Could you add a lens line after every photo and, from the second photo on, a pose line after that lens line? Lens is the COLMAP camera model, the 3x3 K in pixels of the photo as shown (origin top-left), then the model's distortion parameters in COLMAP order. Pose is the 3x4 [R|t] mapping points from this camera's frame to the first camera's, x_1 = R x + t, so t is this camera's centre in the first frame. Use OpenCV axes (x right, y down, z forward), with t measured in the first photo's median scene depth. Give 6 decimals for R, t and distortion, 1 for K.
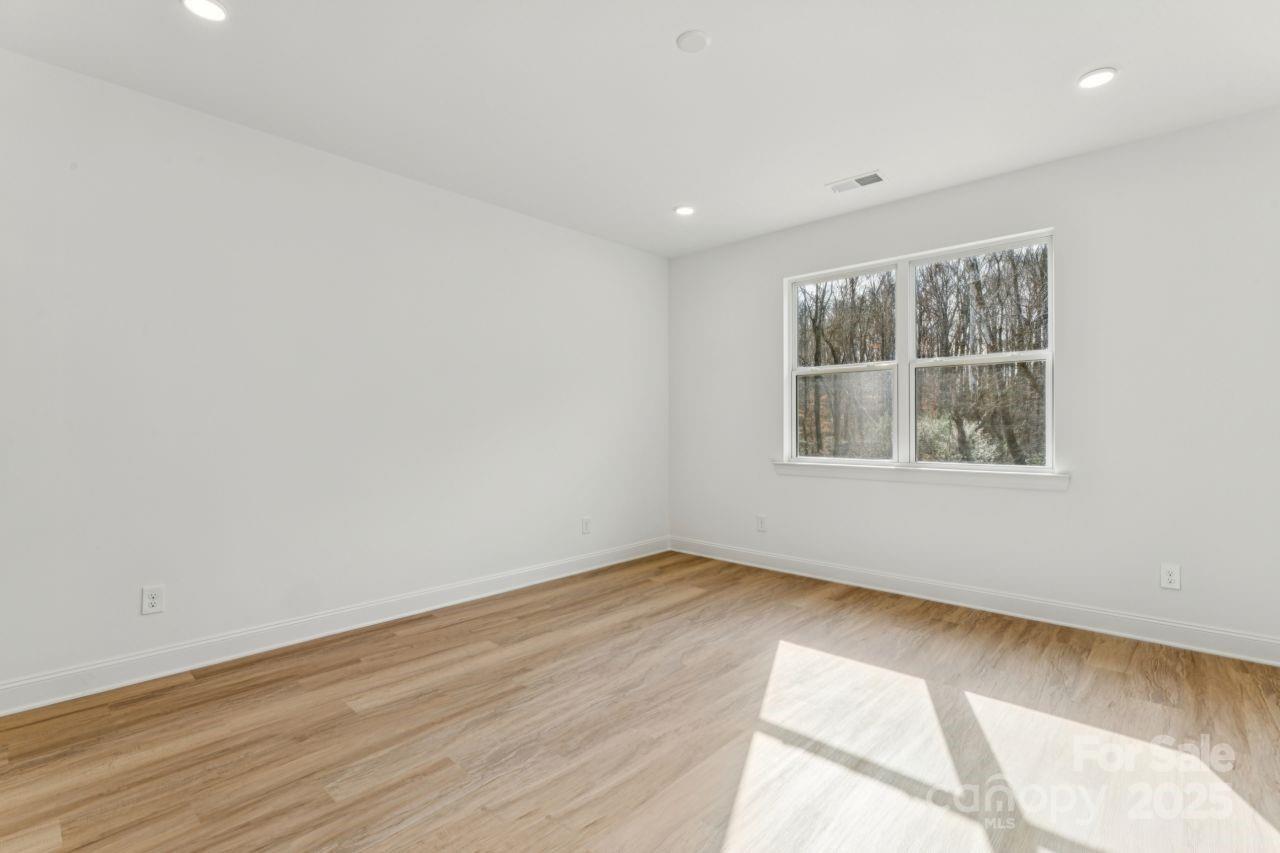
lens RADIAL K [[587.7, 0, 635.7], [0, 587.7, 427.7], [0, 0, 1]] dist [-0.001855, -0.000176]
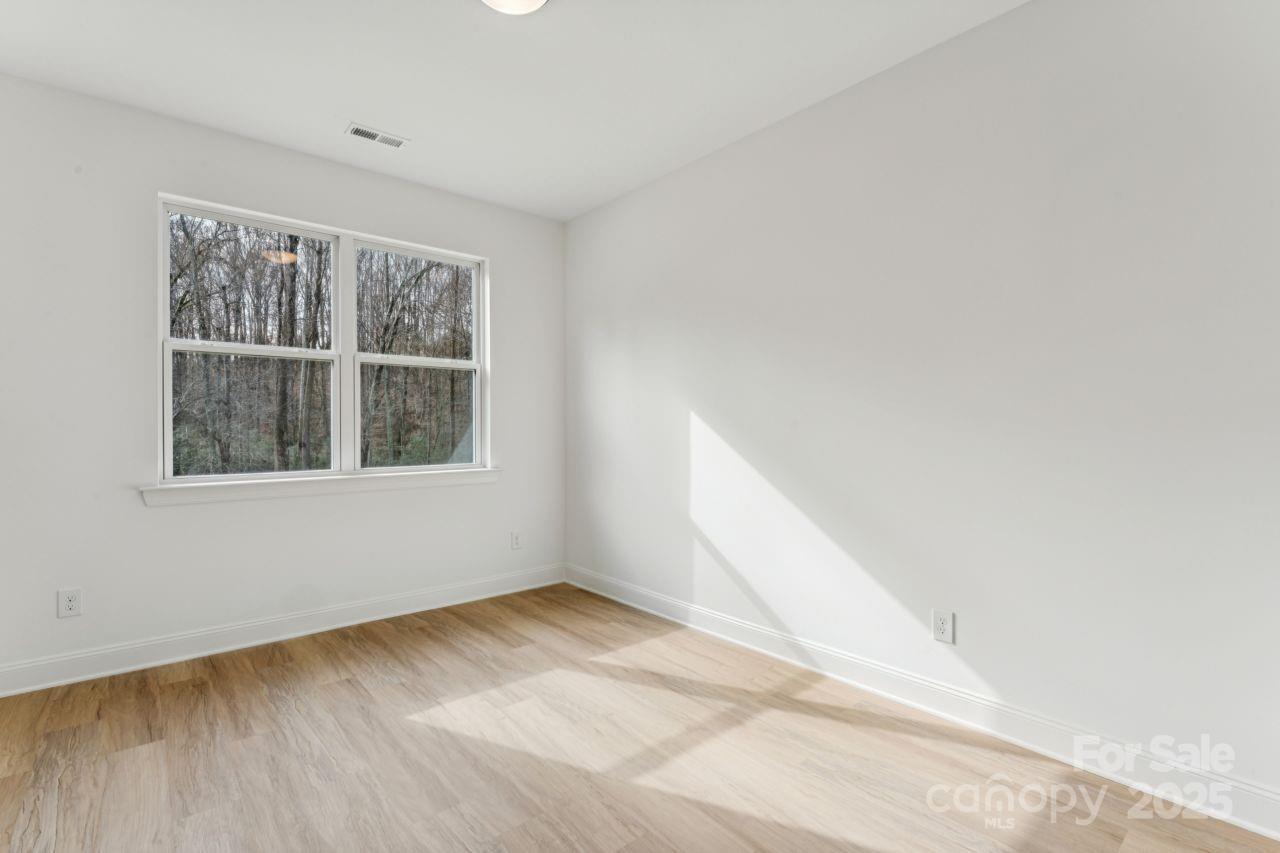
lens RADIAL K [[587.7, 0, 635.7], [0, 587.7, 427.7], [0, 0, 1]] dist [-0.001855, -0.000176]
pose [[0.125005, 0.018358, 0.991986, -0.361141], [0.025045, 0.999452, -0.021653, 0.026523], [-0.991840, 0.027551, 0.124477, 0.515837]]
